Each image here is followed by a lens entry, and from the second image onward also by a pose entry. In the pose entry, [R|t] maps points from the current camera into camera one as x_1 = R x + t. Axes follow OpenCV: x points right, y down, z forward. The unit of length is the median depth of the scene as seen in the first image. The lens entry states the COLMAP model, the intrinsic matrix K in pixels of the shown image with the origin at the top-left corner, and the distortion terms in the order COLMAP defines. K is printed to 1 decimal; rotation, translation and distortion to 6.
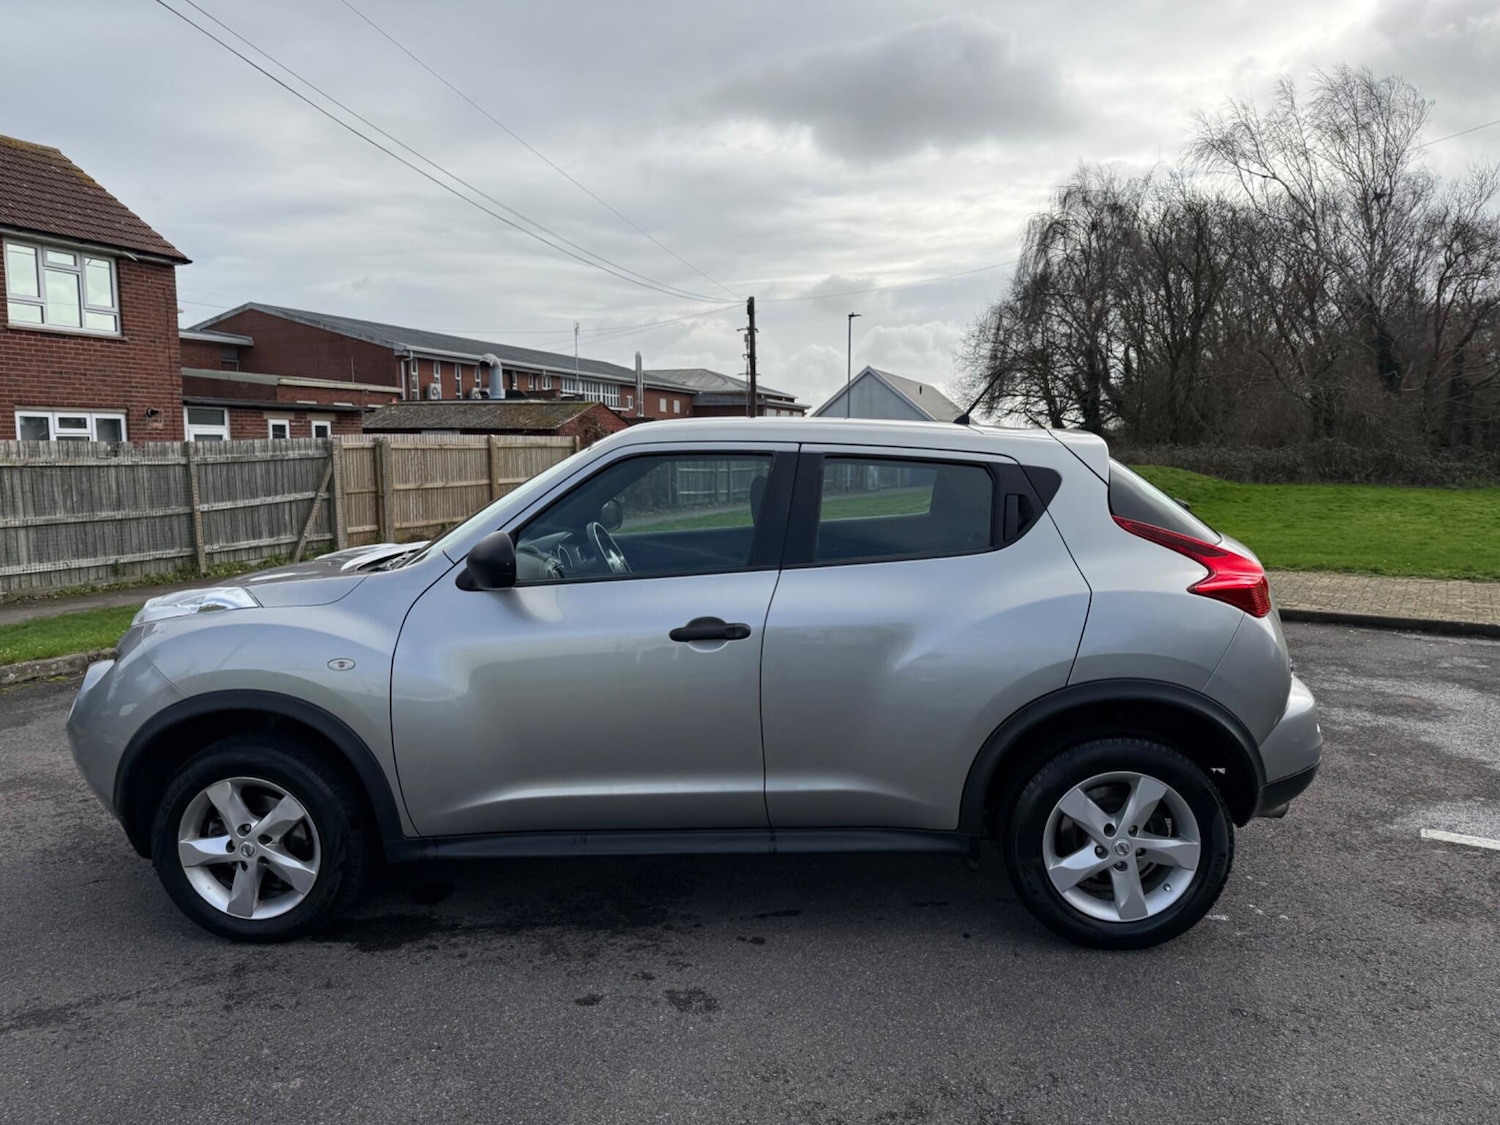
lens RADIAL K [[1050.4, 0, 739.9], [0, 1050.4, 578.1], [0, 0, 1]] dist [0.029482, -0.040821]
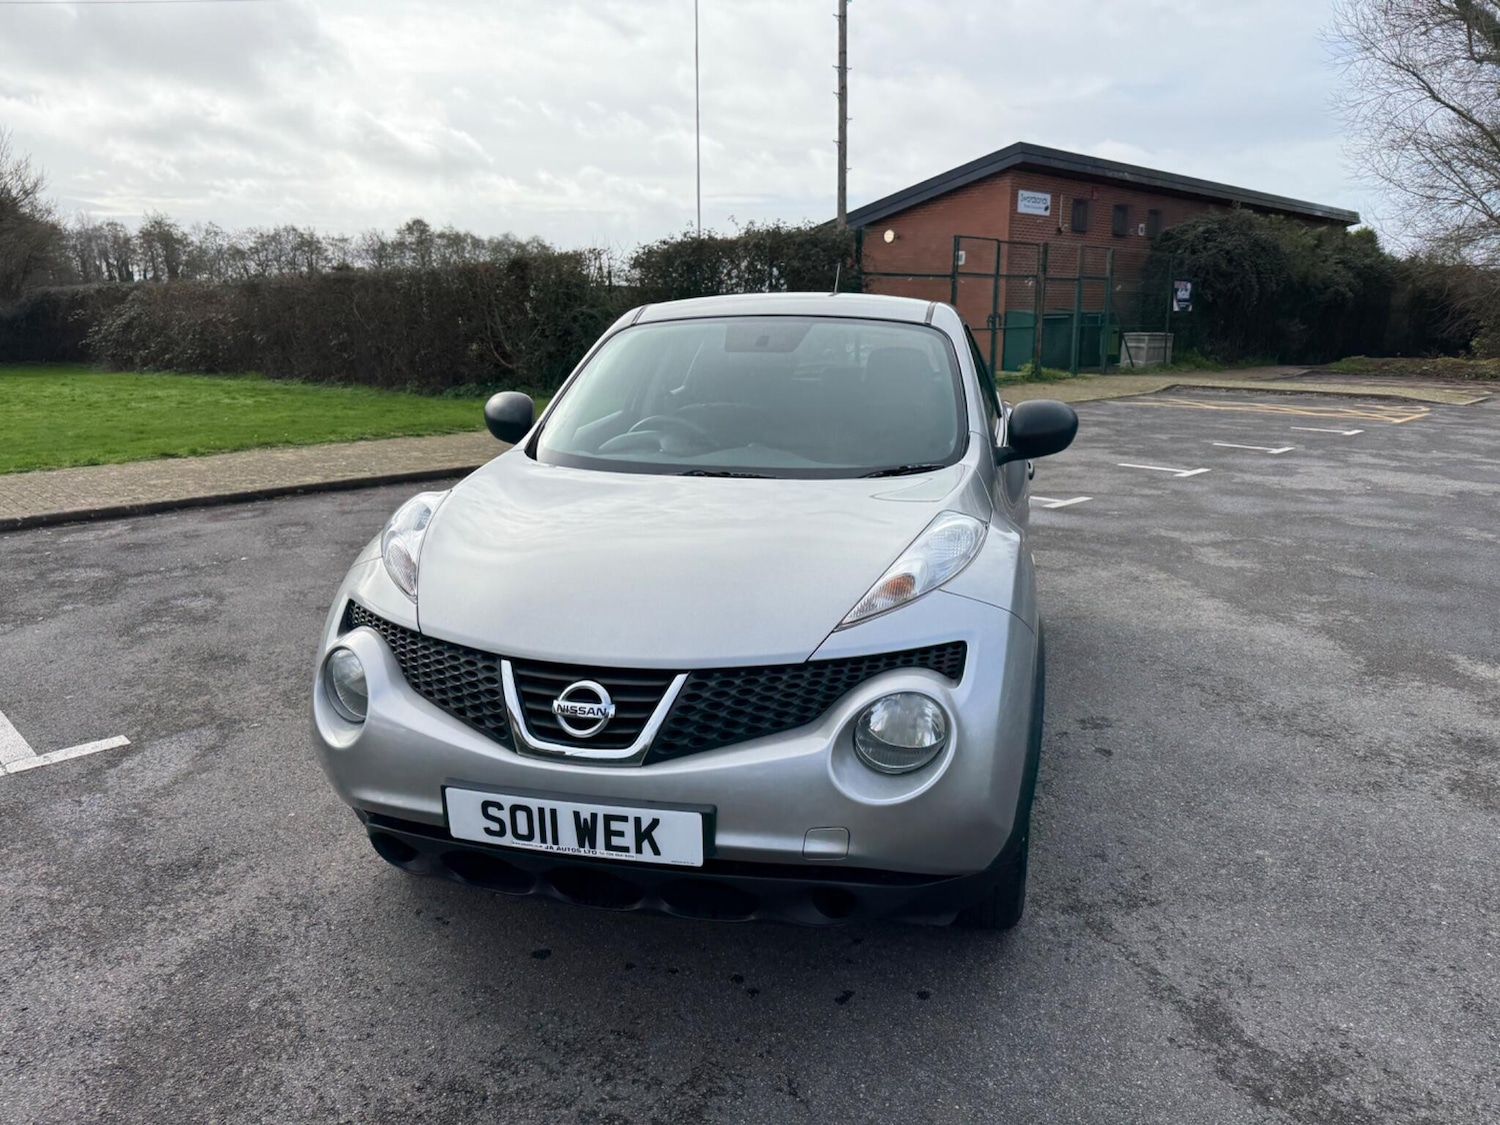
lens RADIAL K [[1061.6, 0, 734.9], [0, 1061.6, 561.8], [0, 0, 1]] dist [0.014927, -0.021618]
pose [[0.192162, -0.217704, 0.956911, -0.256571], [0.131825, 0.971972, 0.194659, -0.025612], [-0.972469, 0.088738, 0.215474, 0.203567]]
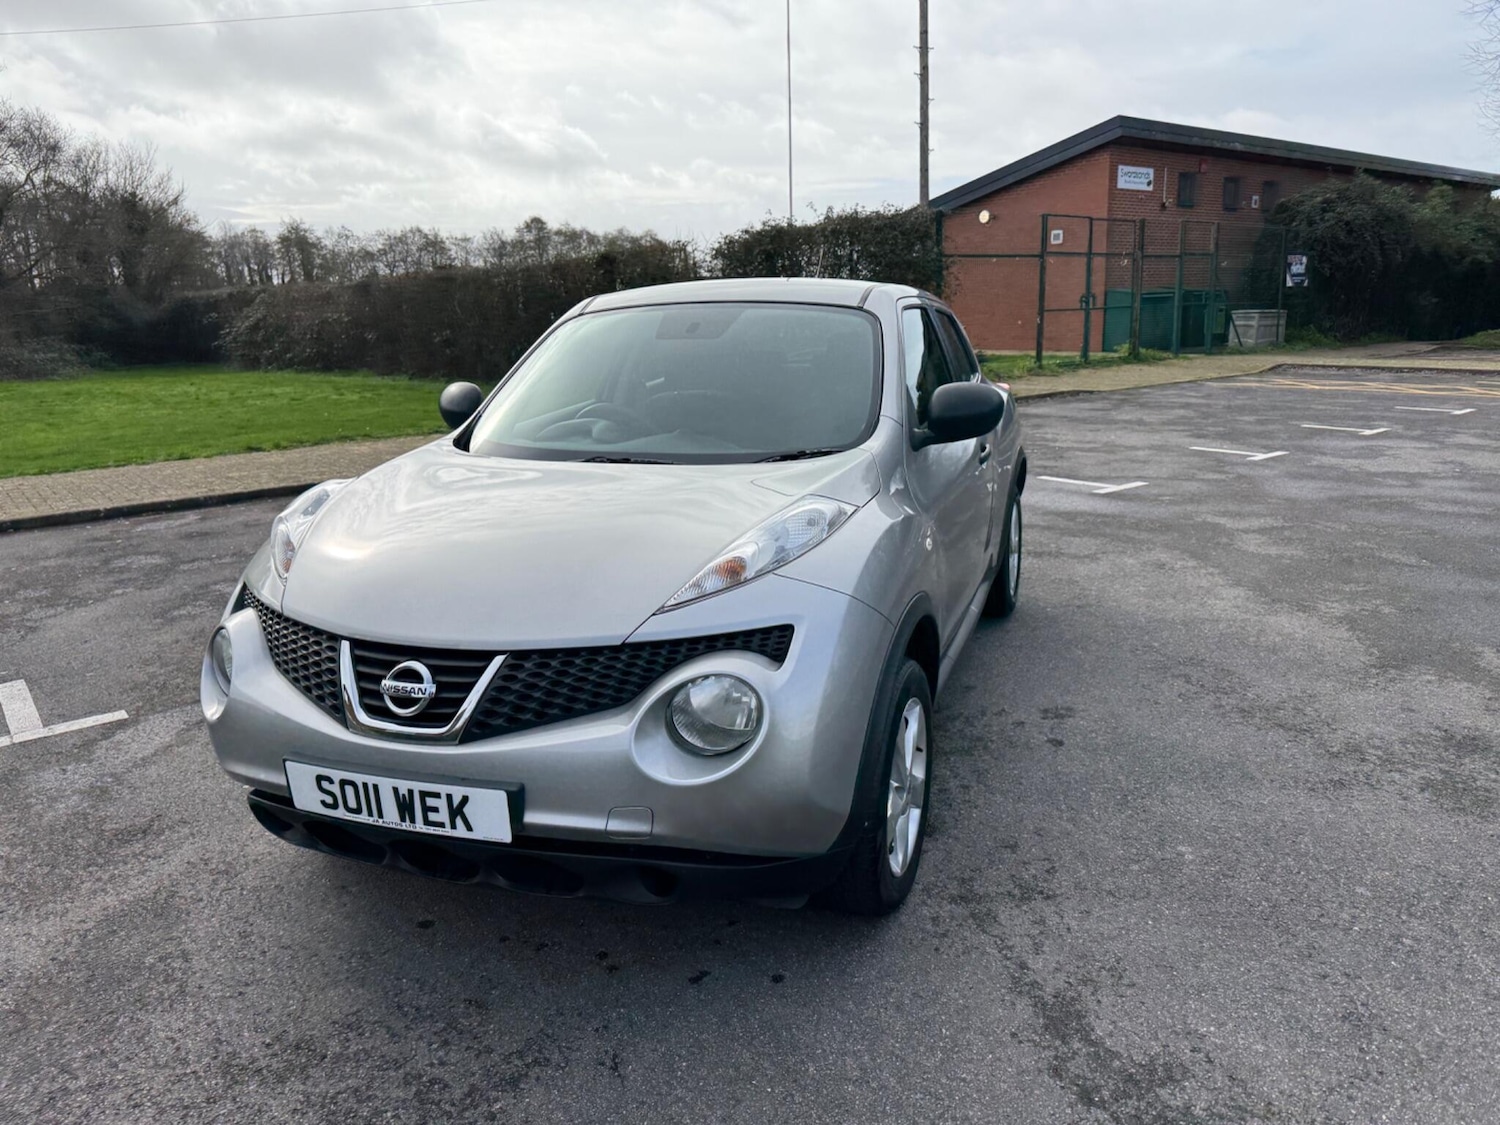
lens RADIAL K [[1054.9, 0, 737.9], [0, 1054.9, 572.4], [0, 0, 1]] dist [0.021250, -0.030606]
pose [[0.293521, -0.236757, 0.926170, -0.247443], [0.152286, 0.968054, 0.199201, -0.019573], [-0.943745, 0.082573, 0.320199, 0.167553]]
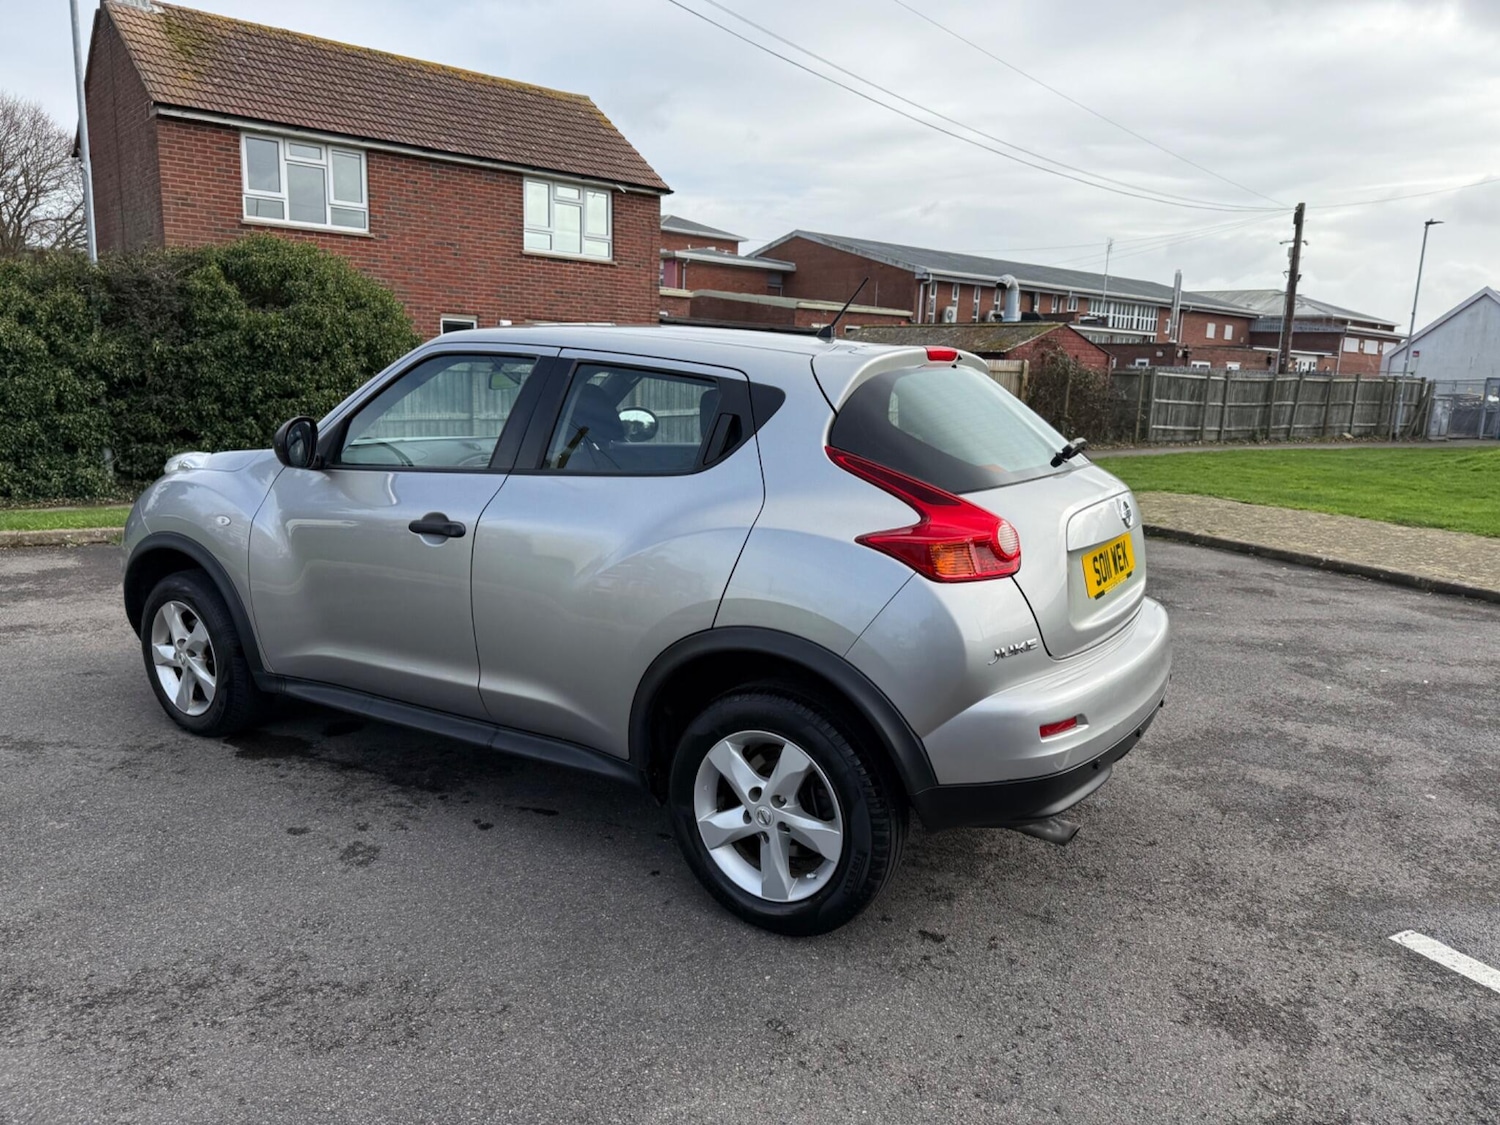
lens RADIAL K [[1047.4, 0, 735.0], [0, 1047.4, 574.7], [0, 0, 1]] dist [0.055782, -0.077388]
pose [[0.870301, 0.130013, -0.475050, 0.139651], [-0.098170, 0.990967, 0.091362, -0.004975], [0.482638, -0.032877, 0.875203, 0.041637]]
